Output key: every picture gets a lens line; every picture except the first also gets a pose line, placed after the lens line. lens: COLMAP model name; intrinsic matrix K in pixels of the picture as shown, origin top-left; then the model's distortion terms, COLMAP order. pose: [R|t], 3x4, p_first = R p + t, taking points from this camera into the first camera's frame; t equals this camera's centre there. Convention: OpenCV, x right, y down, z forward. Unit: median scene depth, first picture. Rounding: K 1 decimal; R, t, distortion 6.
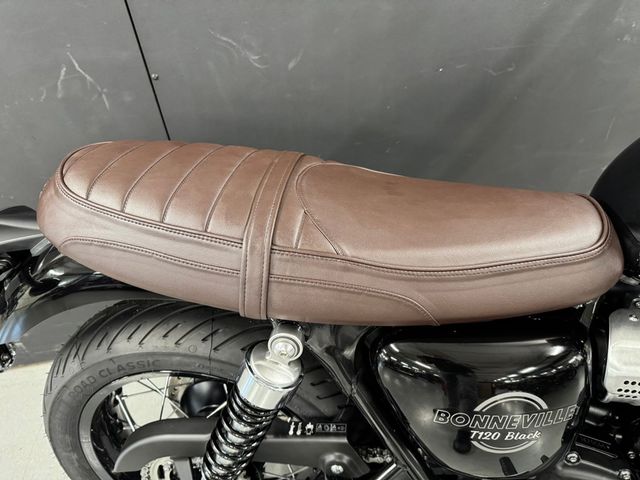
lens RADIAL K [[449.0, 0, 320.0], [0, 449.0, 240.0], [0, 0, 1]] dist [0.079203, -0.104700]
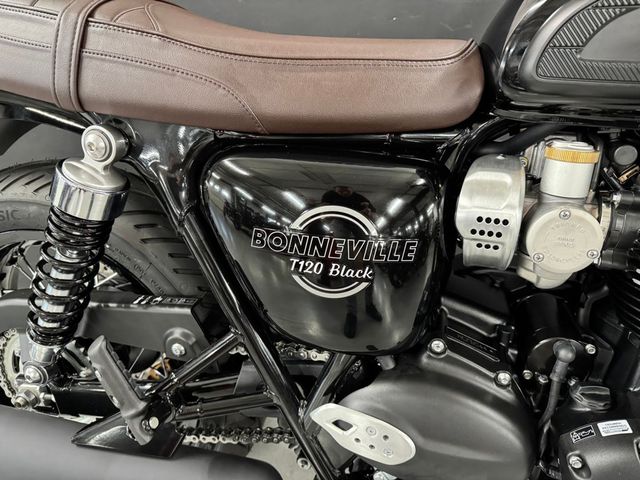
lens RADIAL K [[449.0, 0, 320.0], [0, 449.0, 240.0], [0, 0, 1]] dist [0.079203, -0.104700]
pose [[0.990539, 0.105090, -0.088255, 0.455550], [-0.117508, 0.981692, -0.149910, 0.502028], [0.070885, 0.158862, 0.984753, 0.167020]]
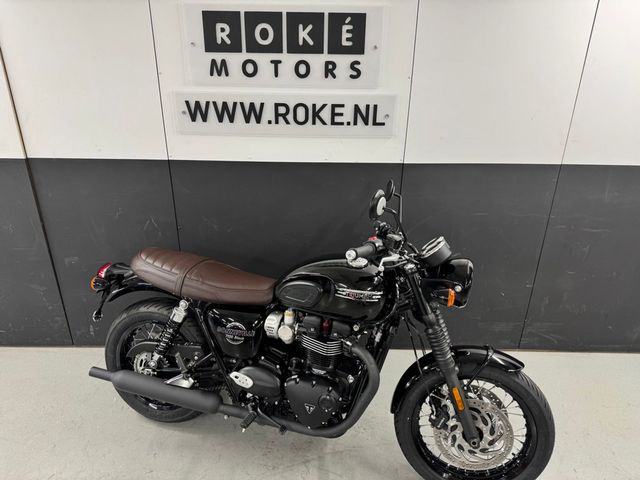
lens RADIAL K [[449.0, 0, 320.0], [0, 449.0, 240.0], [0, 0, 1]] dist [0.079203, -0.104700]
pose [[0.984249, 0.136925, -0.111827, 1.390675], [-0.163889, 0.943882, -0.286753, 0.621016], [0.066287, 0.300564, 0.951455, -2.679906]]
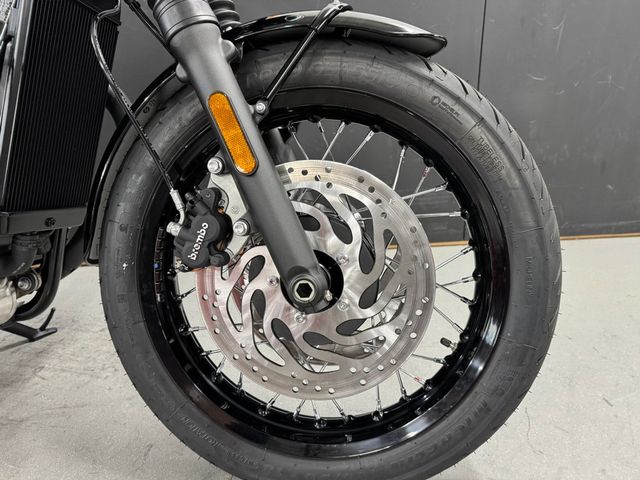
lens RADIAL K [[449.0, 0, 320.0], [0, 449.0, 240.0], [0, 0, 1]] dist [0.079203, -0.104700]
pose [[0.997413, 0.062389, -0.035710, 2.416116], [-0.071211, 0.925412, -0.372211, 1.150362], [0.009825, 0.373791, 0.927461, 0.138557]]
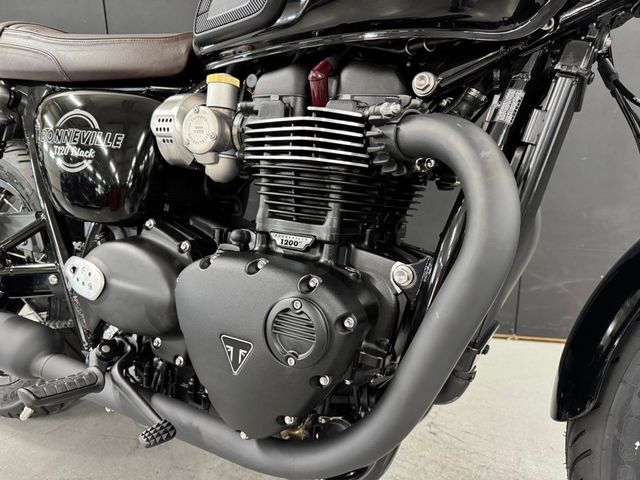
lens RADIAL K [[445.2, 0, 319.7], [0, 445.2, 261.9], [0, 0, 1]] dist [-0.003740, -0.002785]
pose [[0.927440, 0.157787, -0.339054, 1.544757], [-0.279016, 0.895628, -0.346410, 0.955027], [0.249007, 0.415876, 0.874667, 0.192176]]
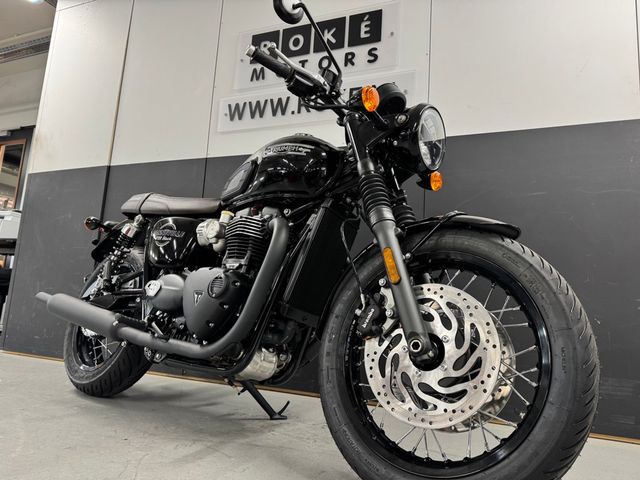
lens RADIAL K [[449.0, 0, 320.0], [0, 449.0, 240.0], [0, 0, 1]] dist [0.079203, -0.104700]
pose [[0.834886, 0.032820, -0.549444, 3.010146], [-0.443773, 0.630672, -0.636646, 1.936724], [0.325625, 0.775355, 0.541104, -0.325110]]
